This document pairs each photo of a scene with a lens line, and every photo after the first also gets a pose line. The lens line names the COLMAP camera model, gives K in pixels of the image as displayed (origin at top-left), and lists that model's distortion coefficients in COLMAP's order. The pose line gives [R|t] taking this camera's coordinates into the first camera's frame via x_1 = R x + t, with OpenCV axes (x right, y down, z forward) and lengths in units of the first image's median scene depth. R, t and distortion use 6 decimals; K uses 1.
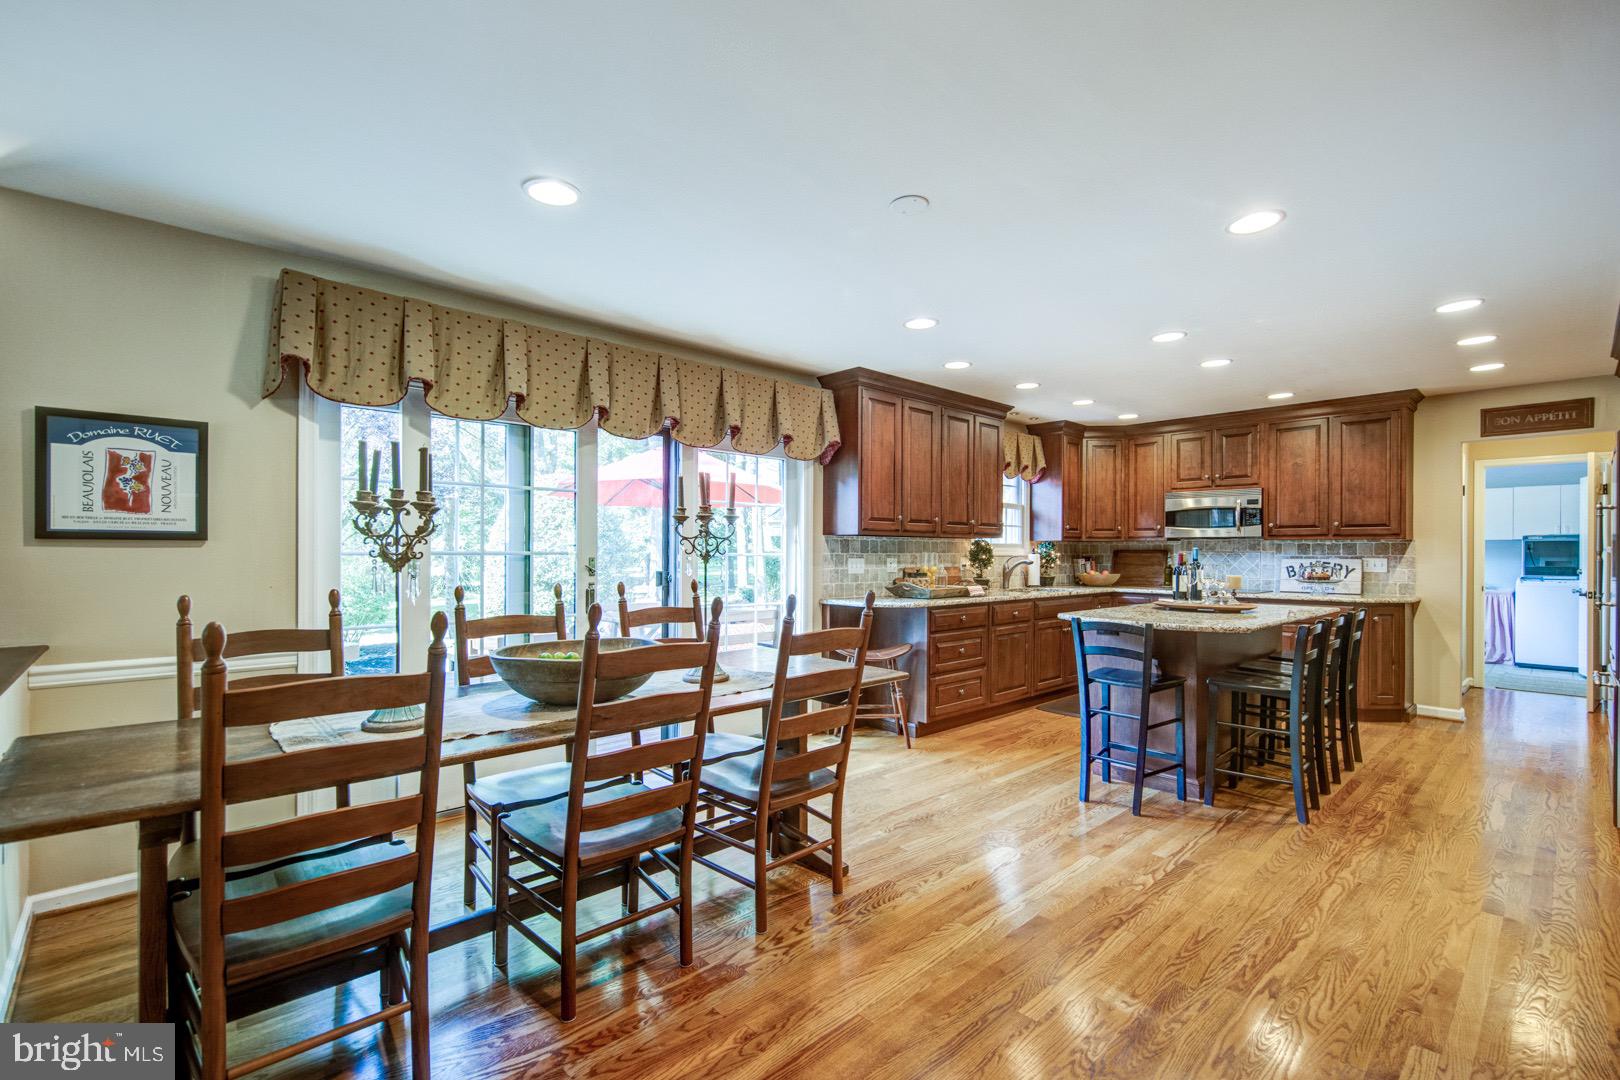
lens RADIAL K [[705.8, 0, 810.8], [0, 705.8, 550.9], [0, 0, 1]] dist [0.002153, -0.000293]
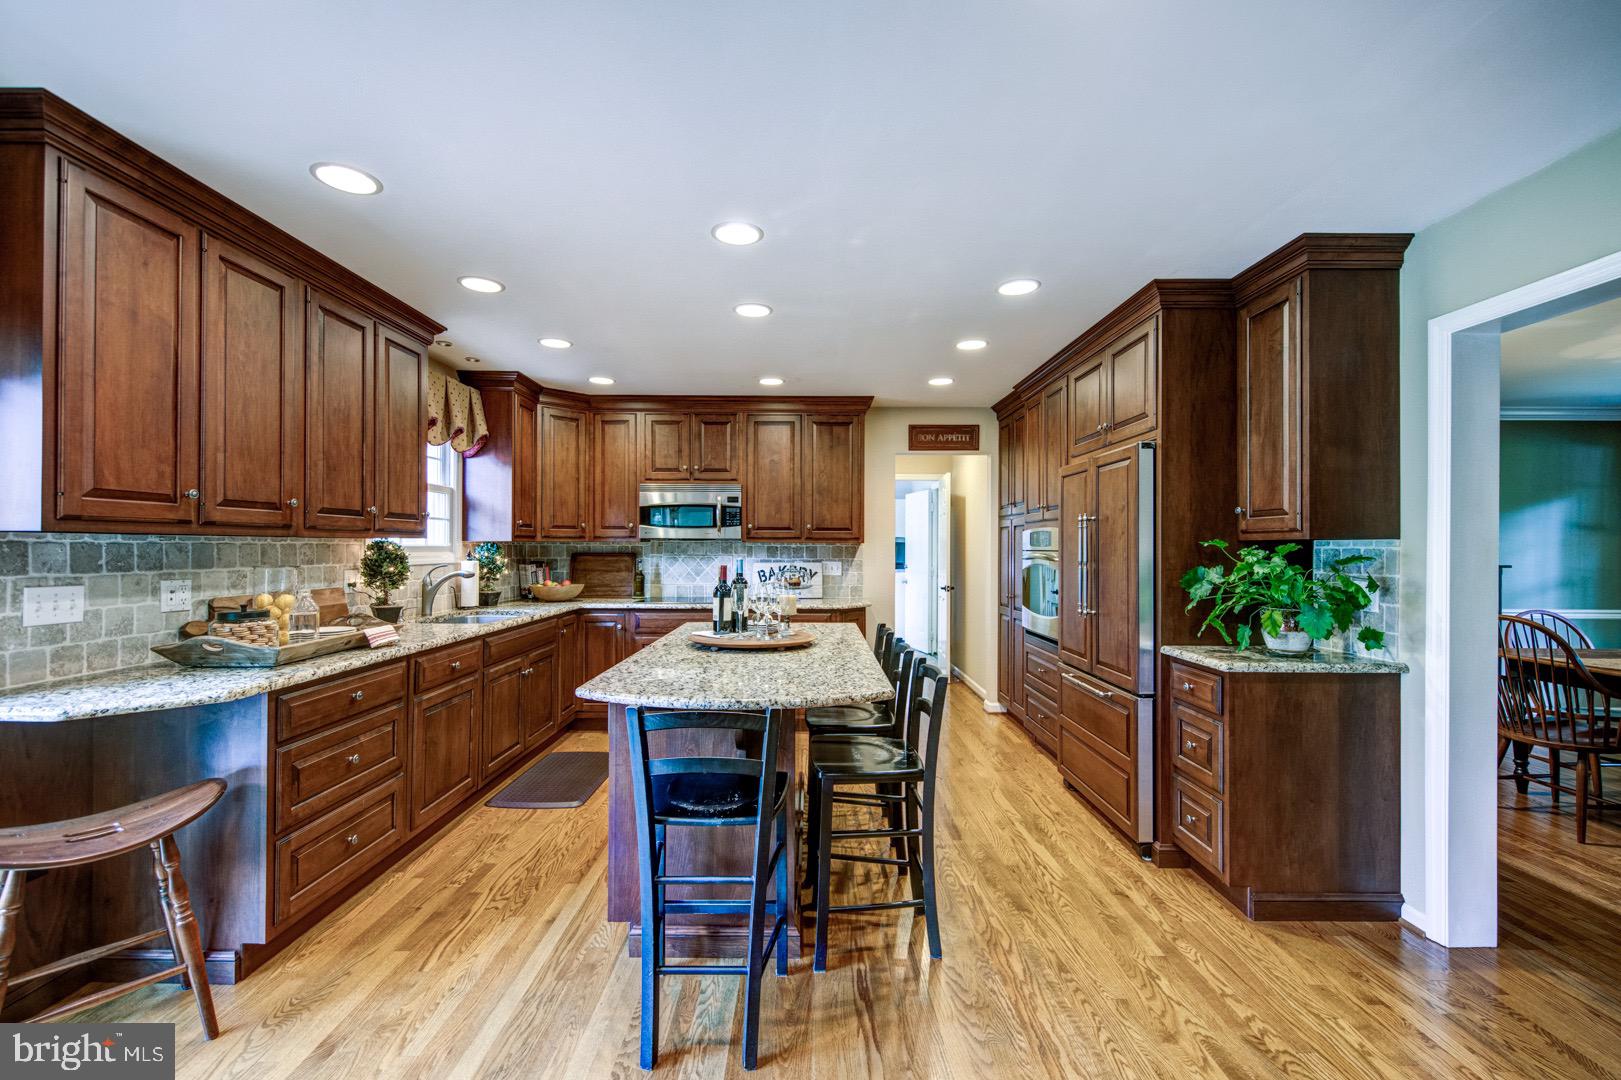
lens RADIAL K [[682.4, 0, 809.1], [0, 682.4, 544.3], [0, 0, 1]] dist [0.004796, -0.000144]
pose [[0.679692, 0.001627, 0.733496, 0.064377], [-0.002383, 0.999997, -0.000011, -0.014035], [-0.733494, -0.001740, 0.679694, 0.365995]]
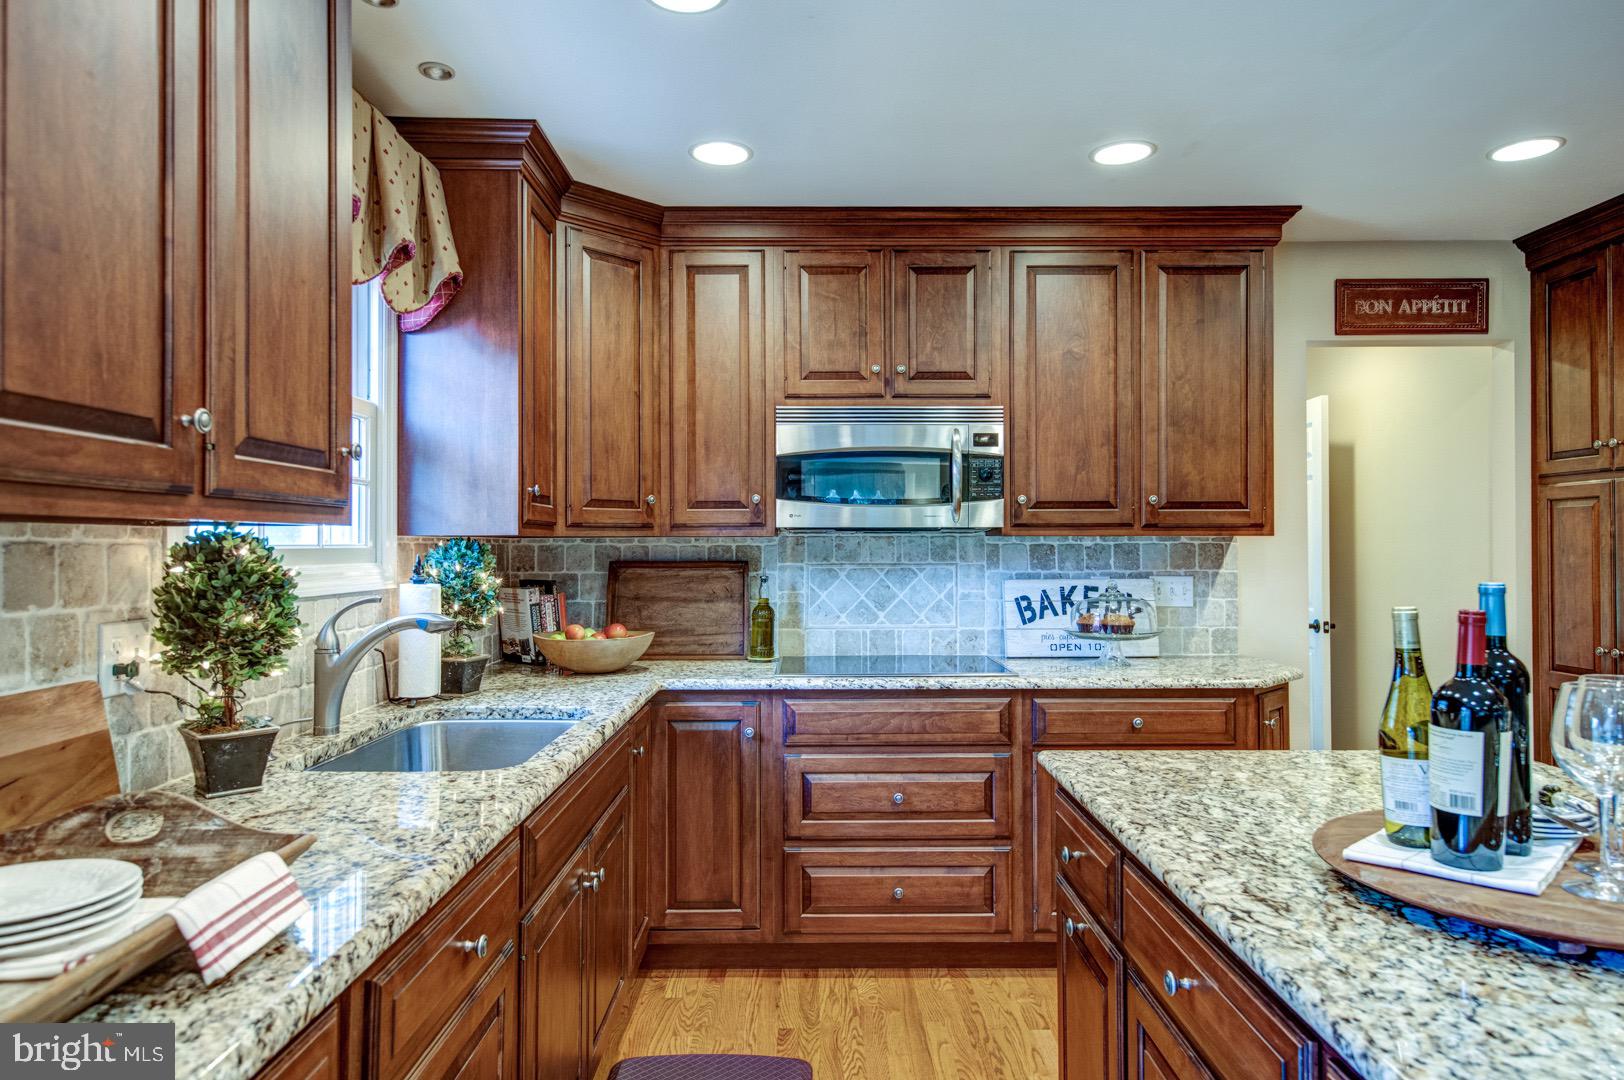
lens RADIAL K [[1005.7, 0, 815.0], [0, 1005.7, 535.0], [0, 0, 1]] dist [0.007592, -0.001836]
pose [[0.673716, 0.003082, 0.738984, 0.152358], [0.004094, 0.999960, -0.007902, -0.012659], [-0.738979, 0.008349, 0.673677, 0.731646]]
